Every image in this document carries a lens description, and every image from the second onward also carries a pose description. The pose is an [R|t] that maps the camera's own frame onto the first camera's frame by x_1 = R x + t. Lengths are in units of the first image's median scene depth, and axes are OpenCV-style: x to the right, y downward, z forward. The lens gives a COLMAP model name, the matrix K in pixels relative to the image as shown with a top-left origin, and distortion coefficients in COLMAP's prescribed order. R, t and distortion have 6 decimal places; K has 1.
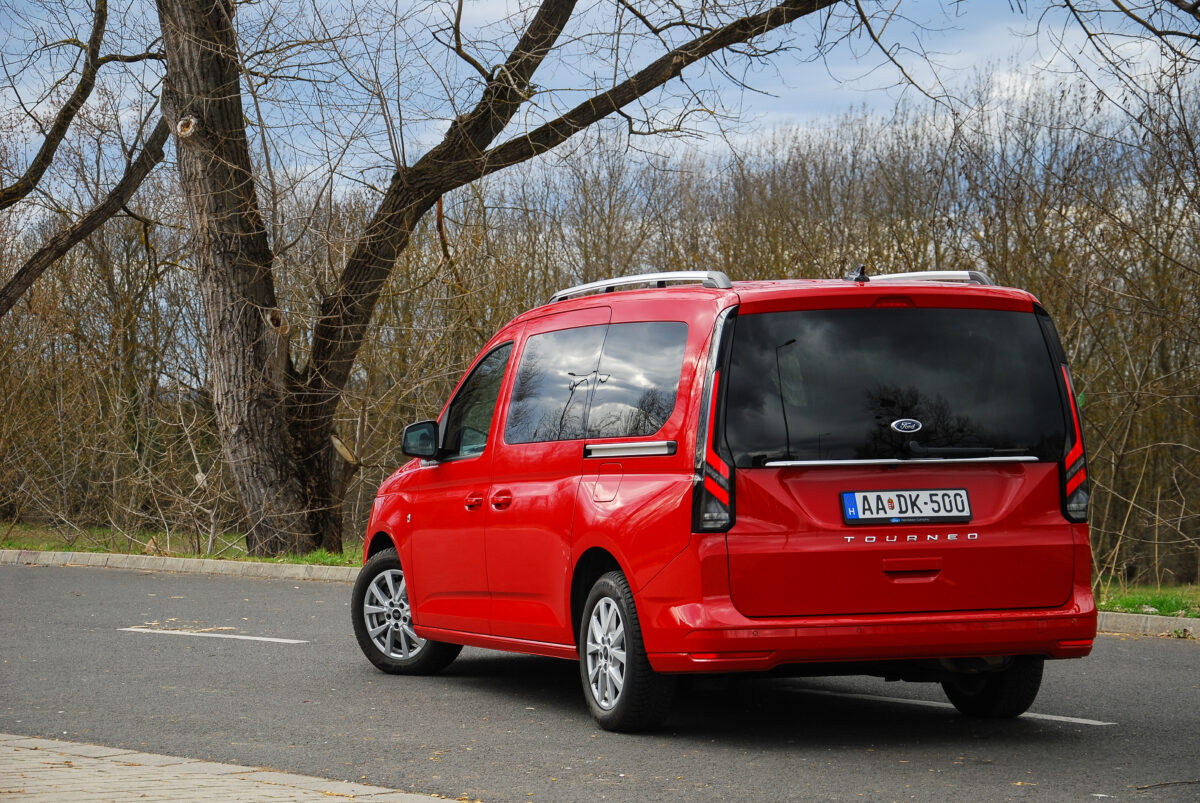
lens RADIAL K [[3372.5, 0, 604.6], [0, 3372.5, 402.6], [0, 0, 1]] dist [0.729407, 0.000000]
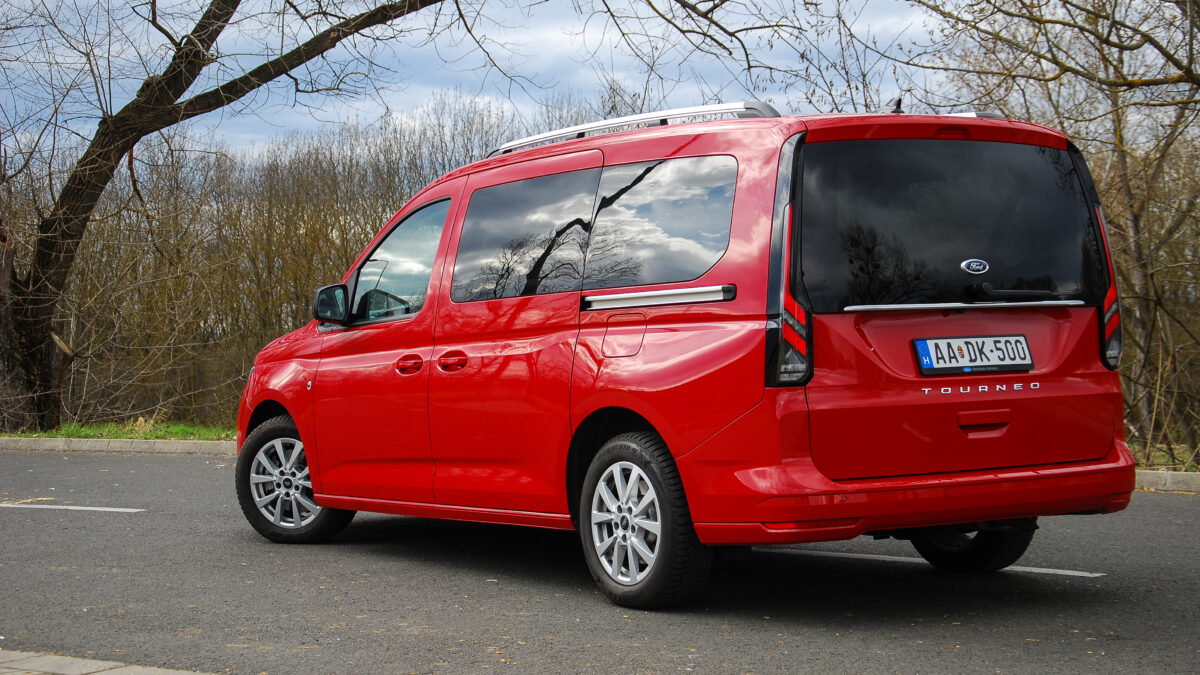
lens RADIAL K [[2057.1, 0, 607.0], [0, 2057.1, 307.7], [0, 0, 1]] dist [0.306932, 0.000000]
pose [[0.972007, -0.009316, 0.234766, -0.130706], [0.011730, 0.999892, -0.008885, 0.020472], [-0.234658, 0.011390, 0.972011, 0.449297]]
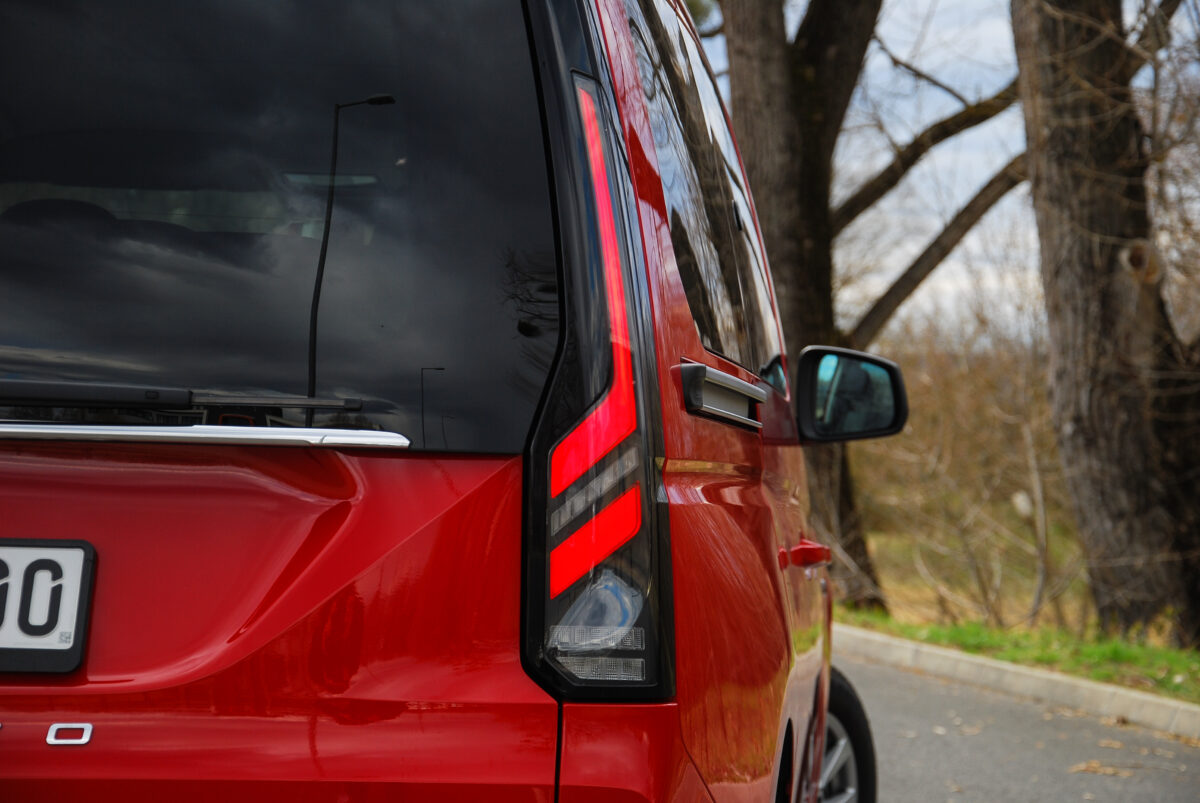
lens RADIAL K [[3451.8, 0, 603.4], [0, 3451.8, 403.6], [0, 0, 1]] dist [0.789306, 0.000000]
pose [[0.886308, 0.036743, -0.461637, 0.247341], [-0.040763, 0.999168, 0.001265, 0.012333], [0.461299, 0.017697, 0.887068, 0.744076]]
